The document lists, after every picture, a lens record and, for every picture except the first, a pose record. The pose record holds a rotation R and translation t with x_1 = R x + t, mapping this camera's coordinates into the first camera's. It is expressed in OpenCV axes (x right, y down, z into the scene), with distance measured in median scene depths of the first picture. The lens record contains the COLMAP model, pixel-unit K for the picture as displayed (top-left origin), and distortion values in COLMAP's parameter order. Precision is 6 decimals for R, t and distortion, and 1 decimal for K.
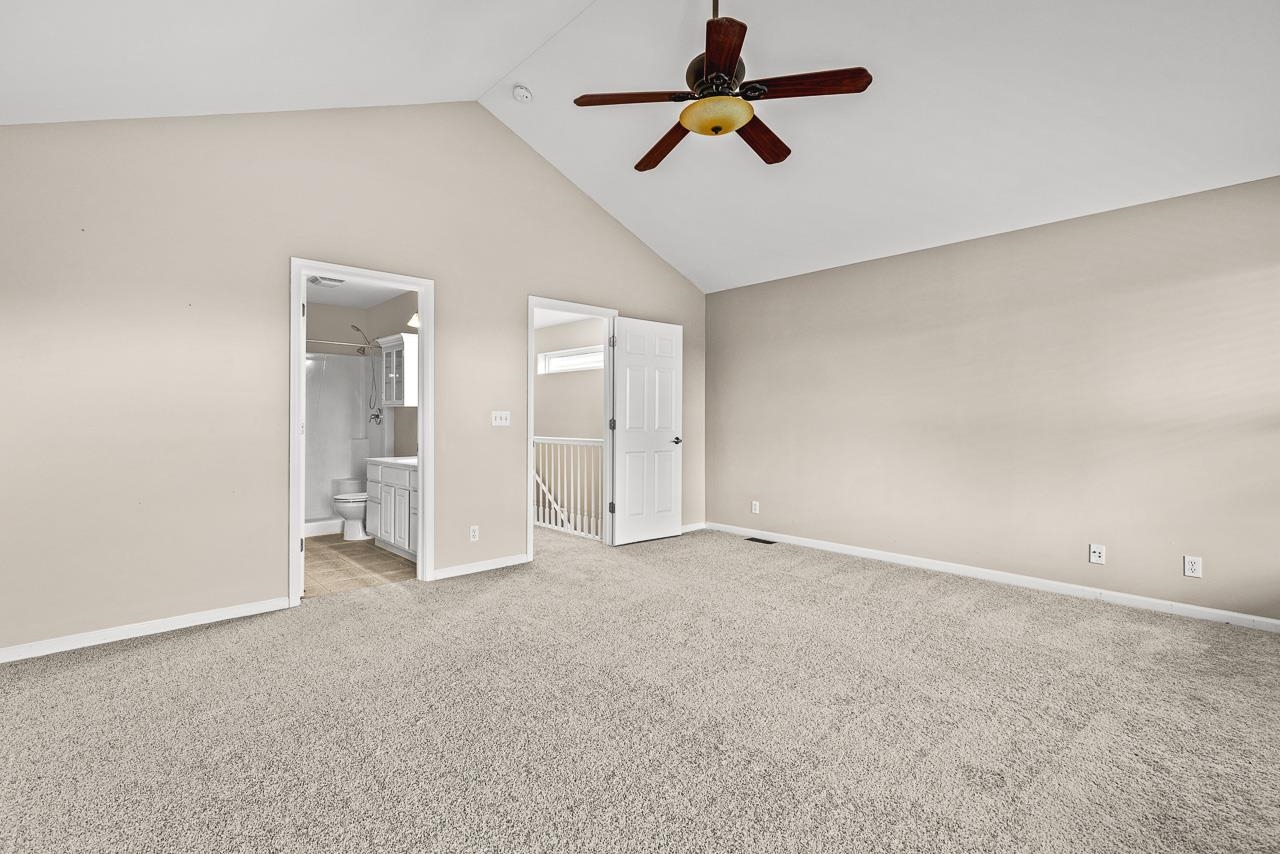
lens RADIAL K [[587.0, 0, 640.0], [0, 587.0, 427.0], [0, 0, 1]] dist [0.006624, -0.000118]
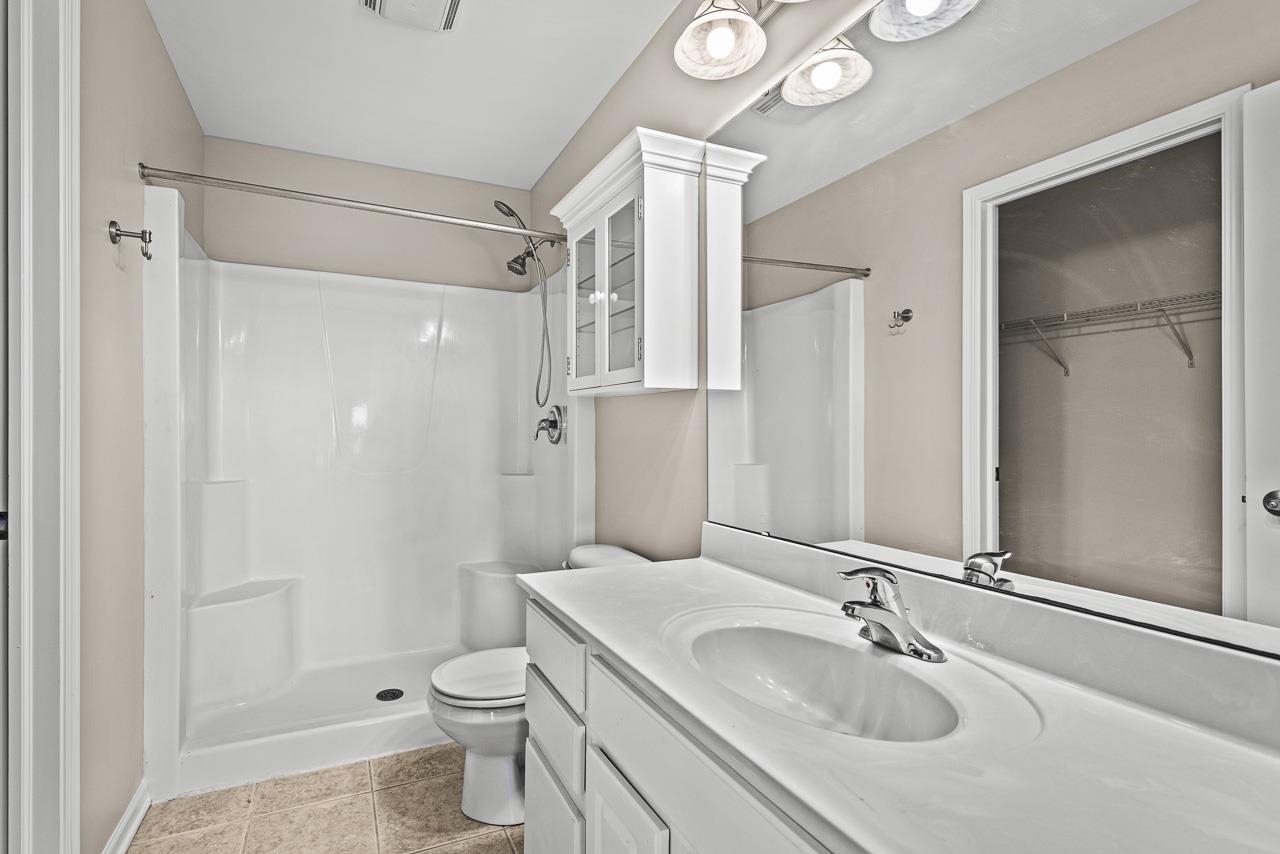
lens RADIAL K [[587.0, 0, 640.0], [0, 587.0, 427.0], [0, 0, 1]] dist [0.006624, -0.000118]
pose [[0.966790, -0.004690, -0.255528, -0.309866], [0.000668, 0.999875, -0.015823, -0.009594], [0.255571, 0.015127, 0.966672, 0.675902]]
